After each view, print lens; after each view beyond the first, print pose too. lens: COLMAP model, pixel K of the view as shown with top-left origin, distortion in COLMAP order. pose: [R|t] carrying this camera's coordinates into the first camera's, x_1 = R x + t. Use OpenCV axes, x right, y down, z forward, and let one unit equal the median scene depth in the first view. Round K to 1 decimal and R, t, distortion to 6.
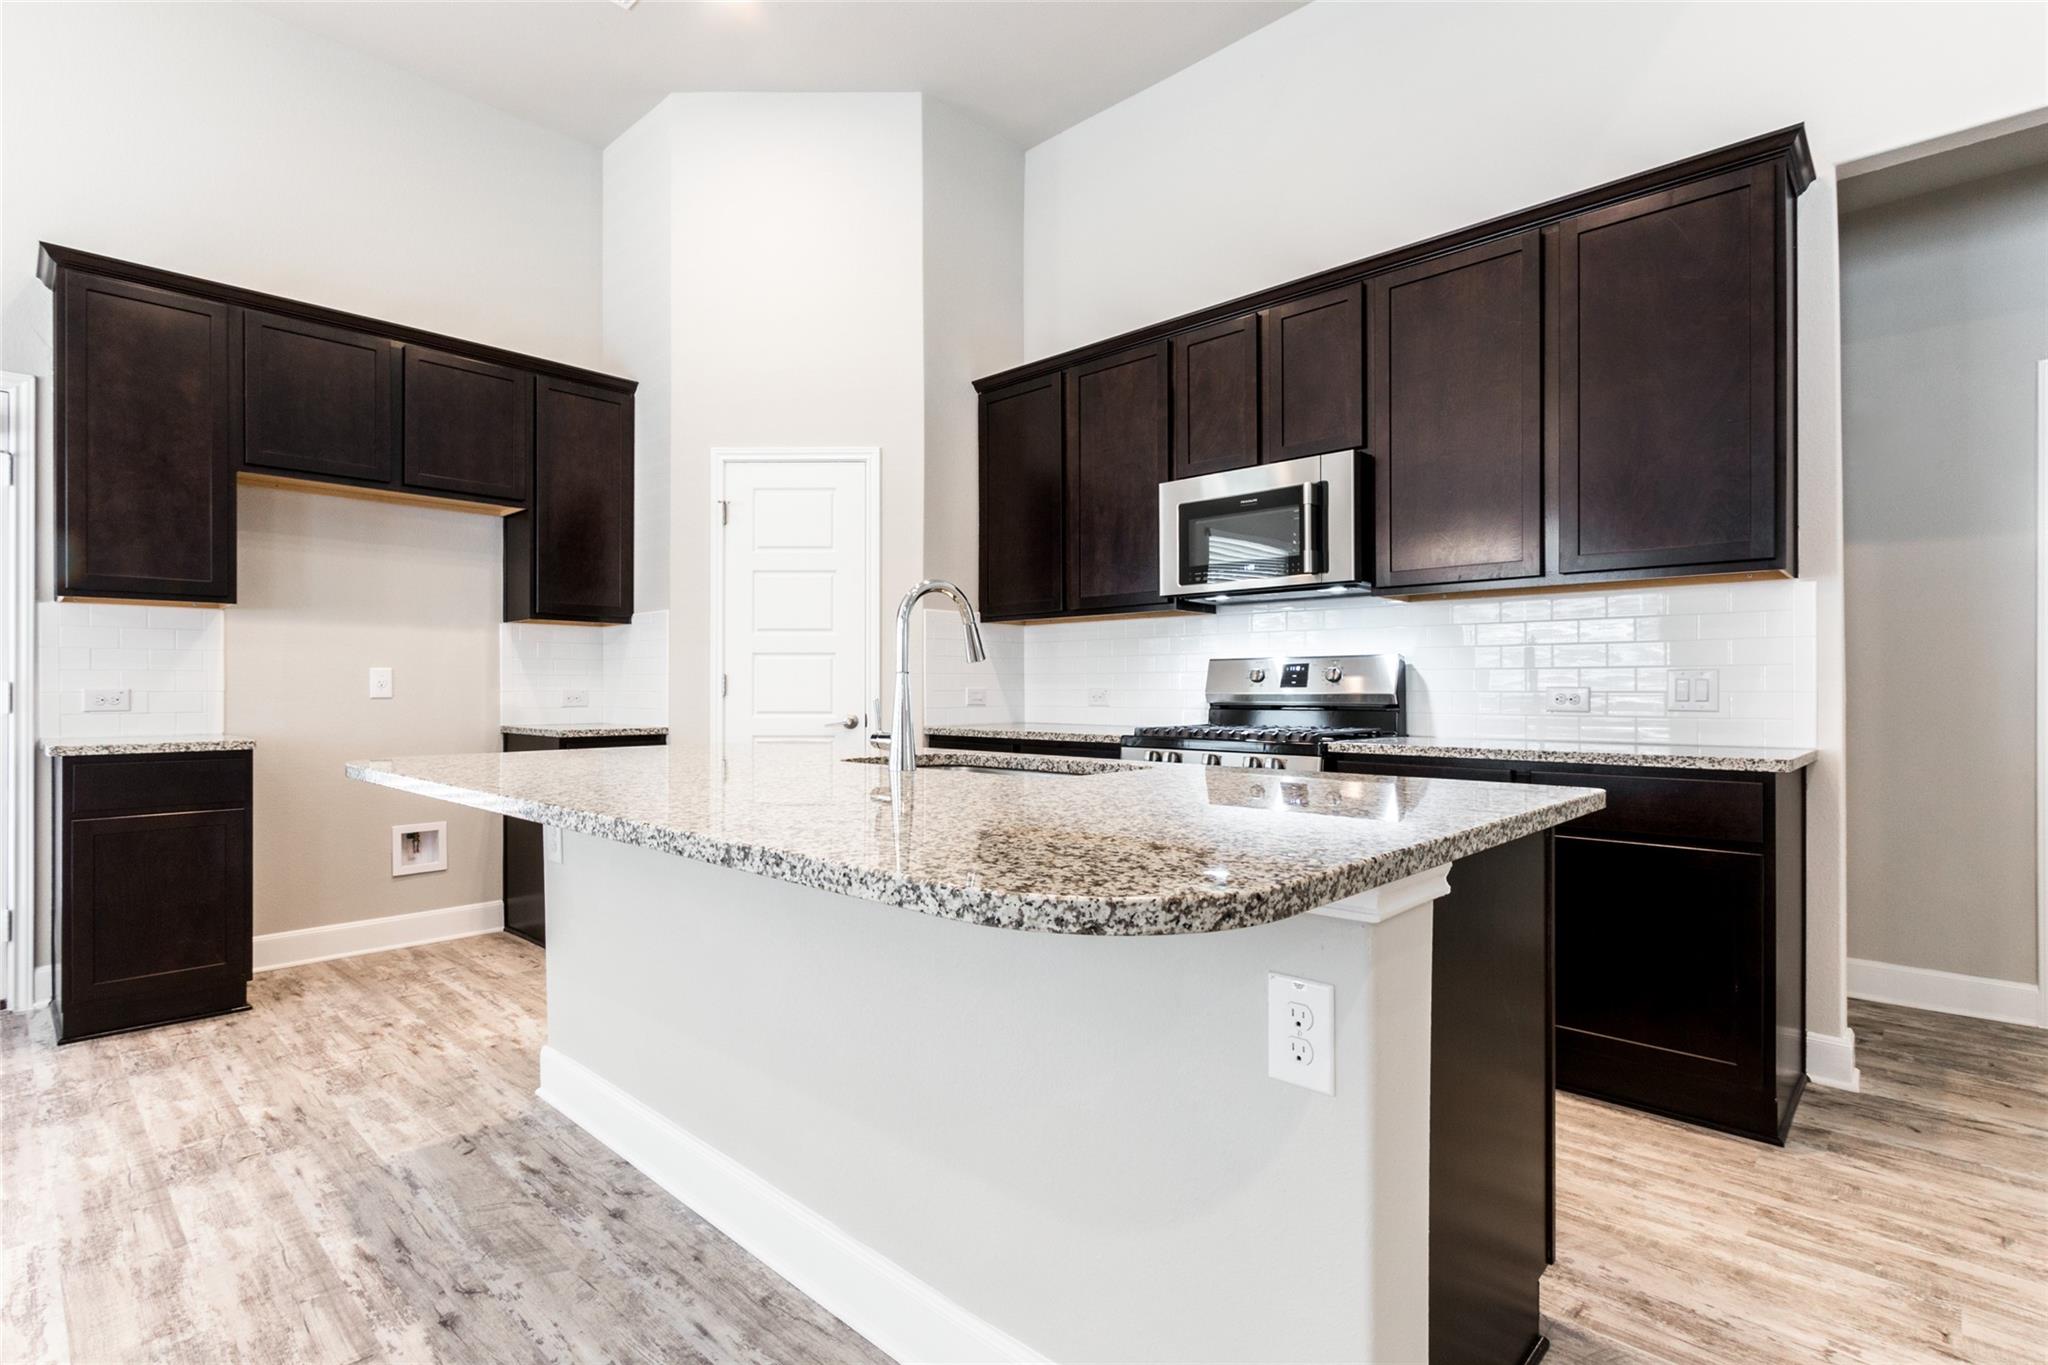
lens RADIAL K [[951.1, 0, 977.1], [0, 951.1, 689.5], [0, 0, 1]] dist [0.002562, -0.001849]
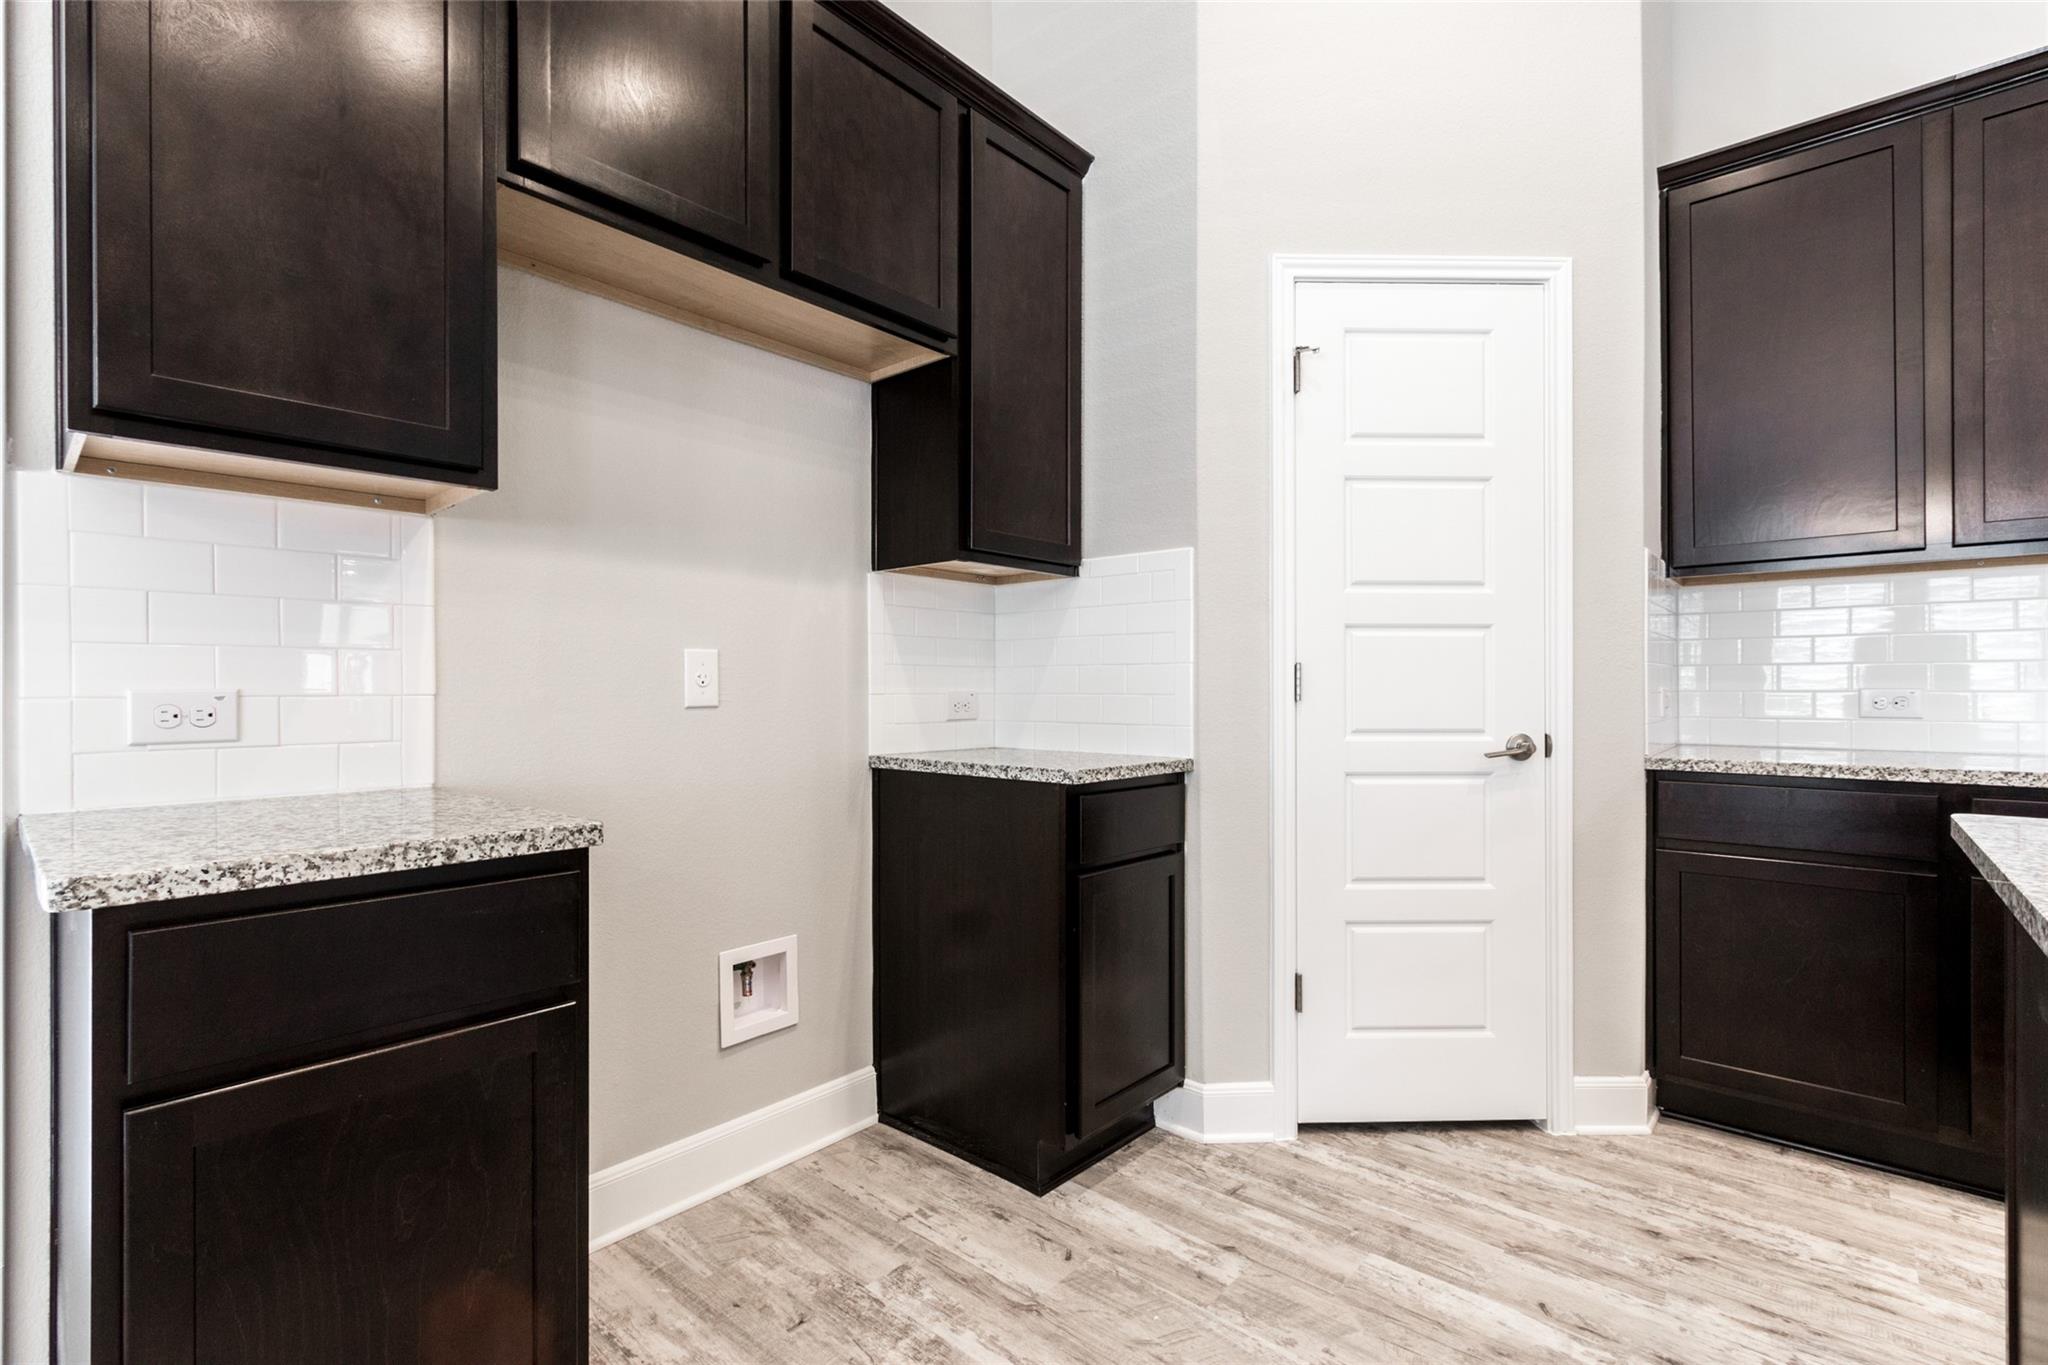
lens RADIAL K [[951.1, 0, 1021.2], [0, 951.1, 689.3], [0, 0, 1]] dist [0.002562, -0.001849]
pose [[0.999406, -0.001580, 0.034432, -0.598101], [0.001645, 0.999997, -0.001853, 0.000674], [-0.034429, 0.001909, 0.999405, 0.606944]]
